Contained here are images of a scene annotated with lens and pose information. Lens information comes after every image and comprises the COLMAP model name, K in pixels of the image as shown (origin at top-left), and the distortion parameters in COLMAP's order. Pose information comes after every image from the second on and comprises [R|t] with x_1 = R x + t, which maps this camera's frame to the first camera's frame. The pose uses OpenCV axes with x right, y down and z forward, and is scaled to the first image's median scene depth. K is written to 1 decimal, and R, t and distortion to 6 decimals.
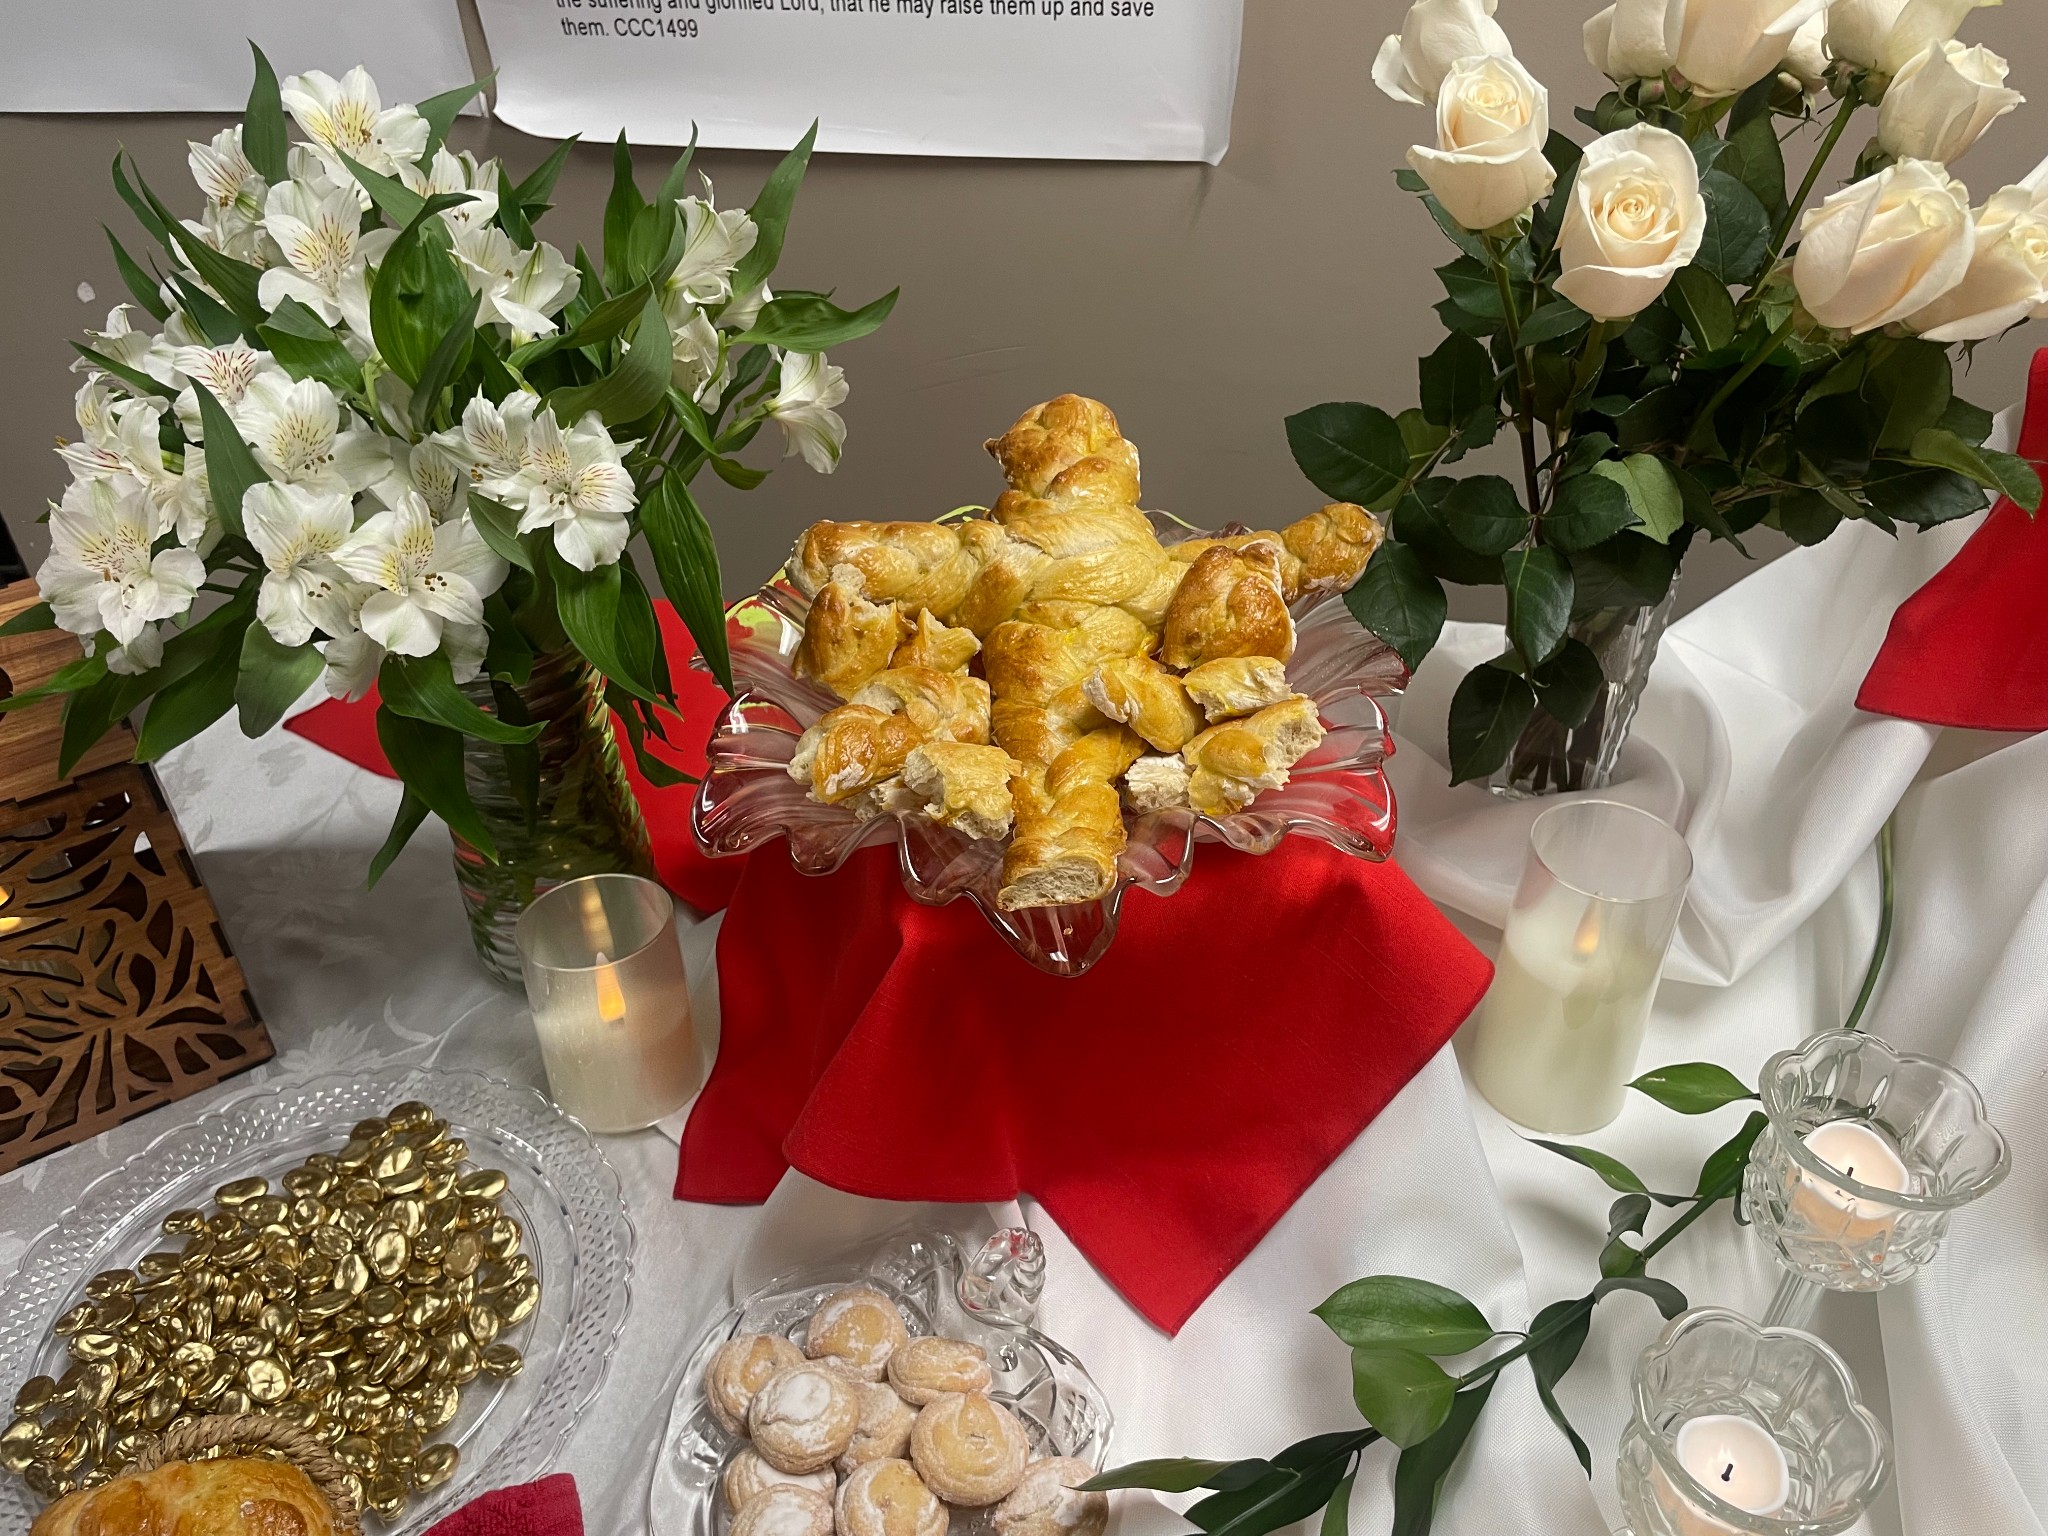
lens RADIAL K [[1554.8, 0, 1034.5], [0, 1554.8, 768.0], [0, 0, 1]] dist [0.079709, -0.117230]
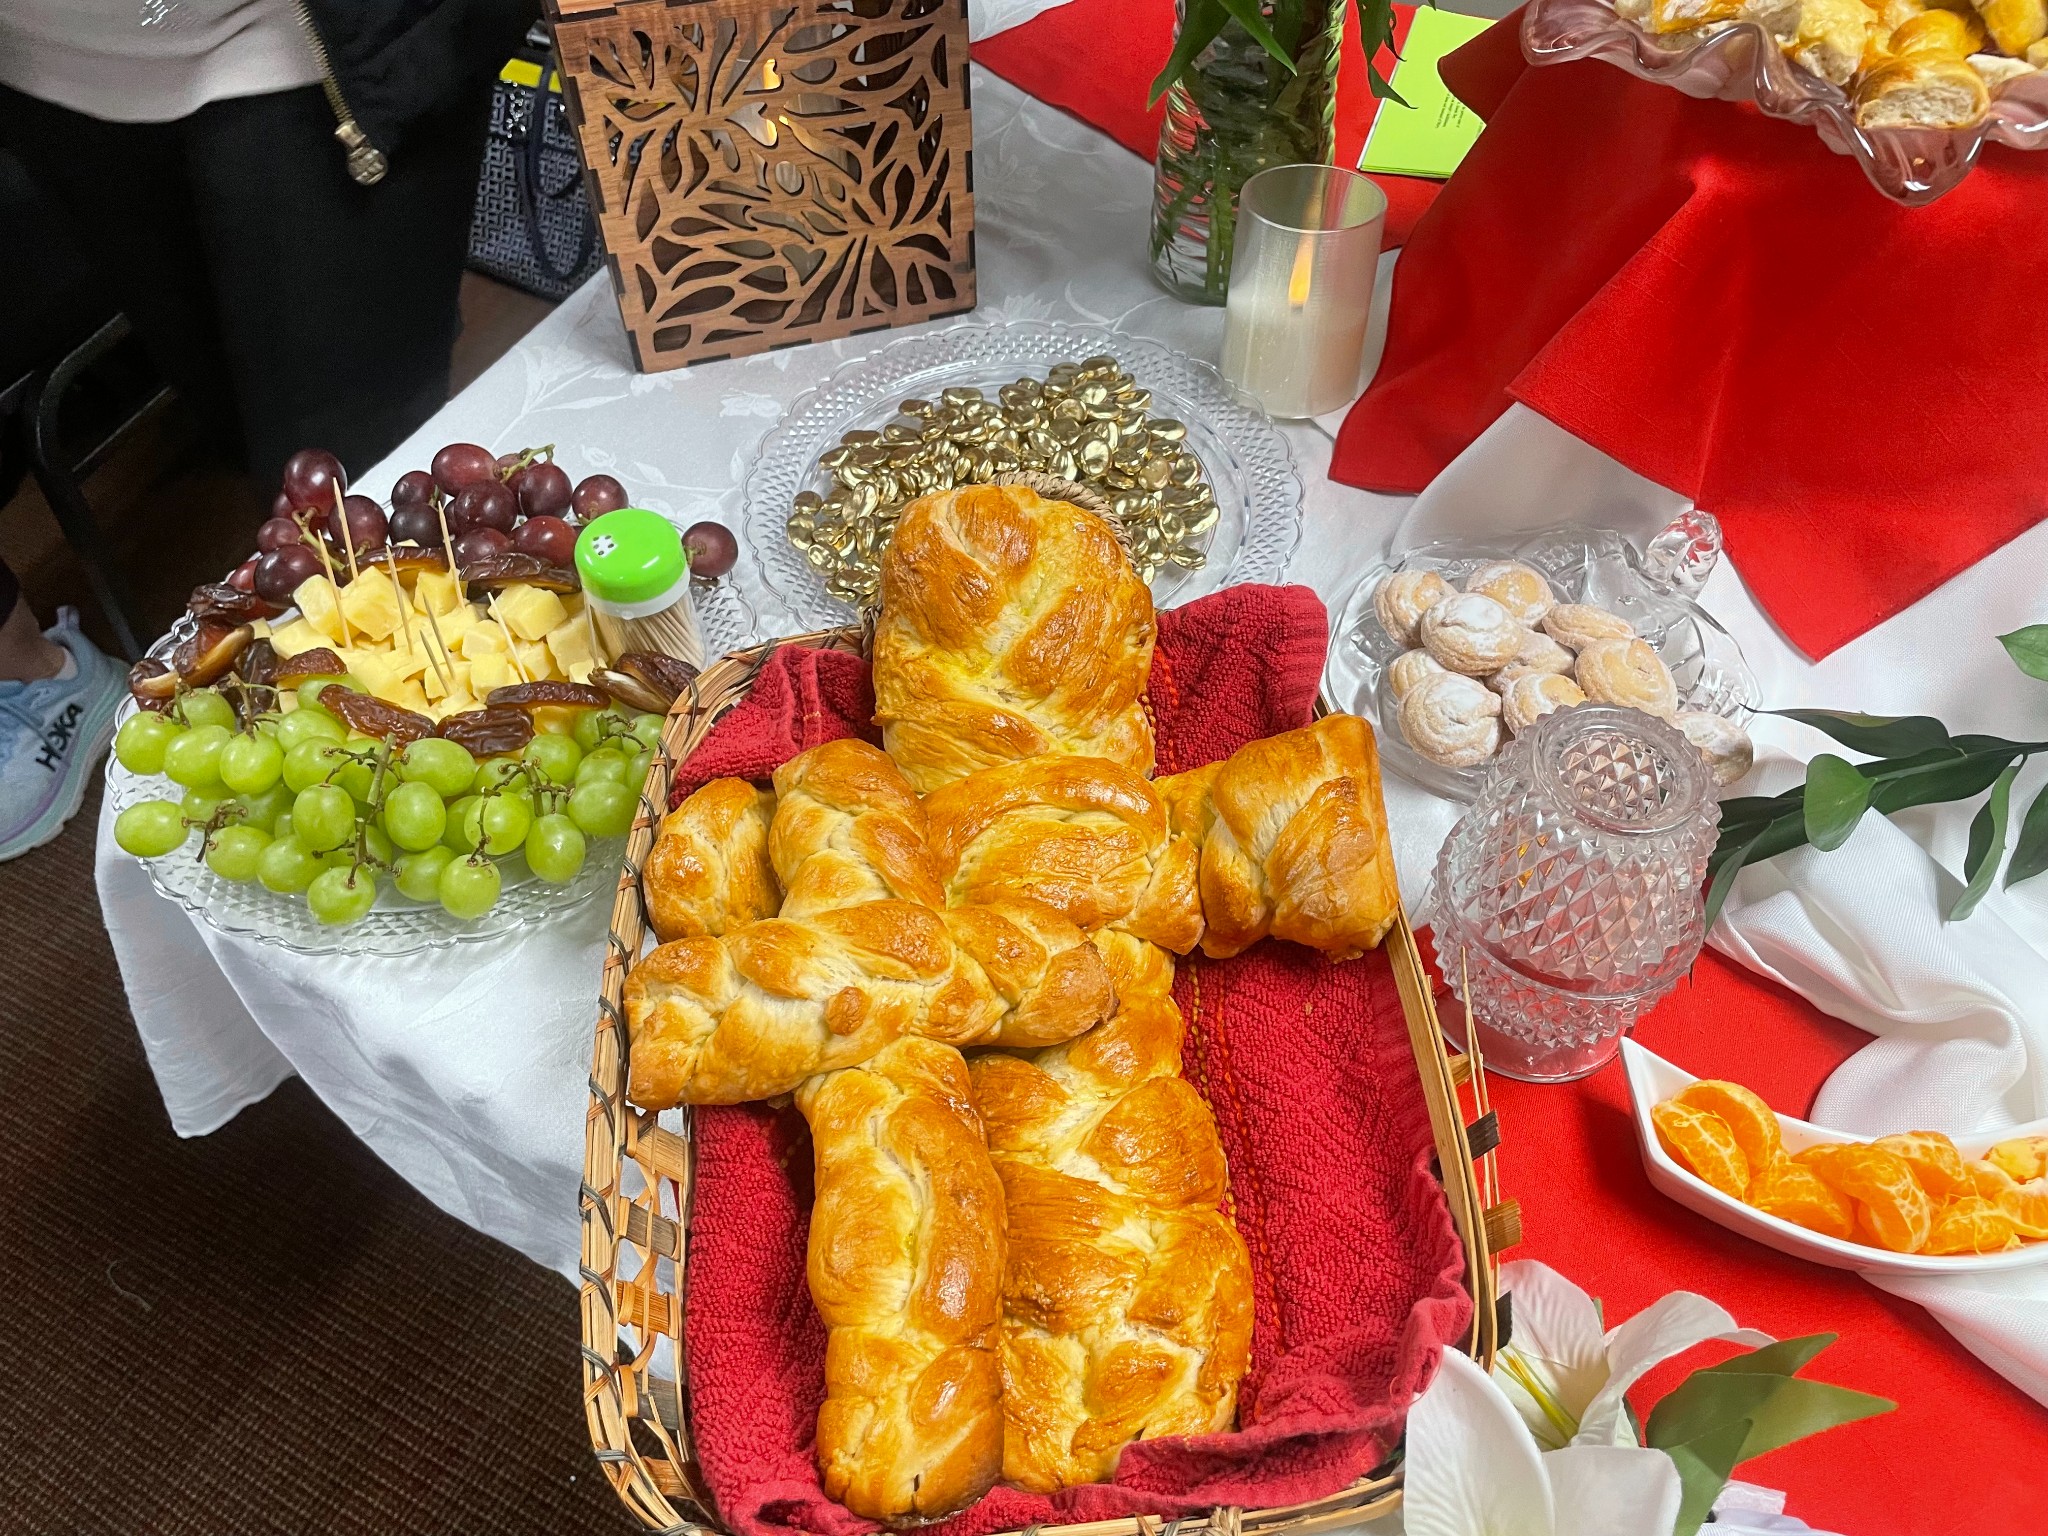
lens RADIAL K [[1554.8, 0, 1027.3], [0, 1554.8, 768.6], [0, 0, 1]] dist [0.079709, -0.117230]
pose [[0.956156, 0.223278, -0.189507, -0.186260], [-0.175858, 0.955184, 0.238114, 0.254835], [0.234180, -0.194348, 0.952570, -0.126819]]
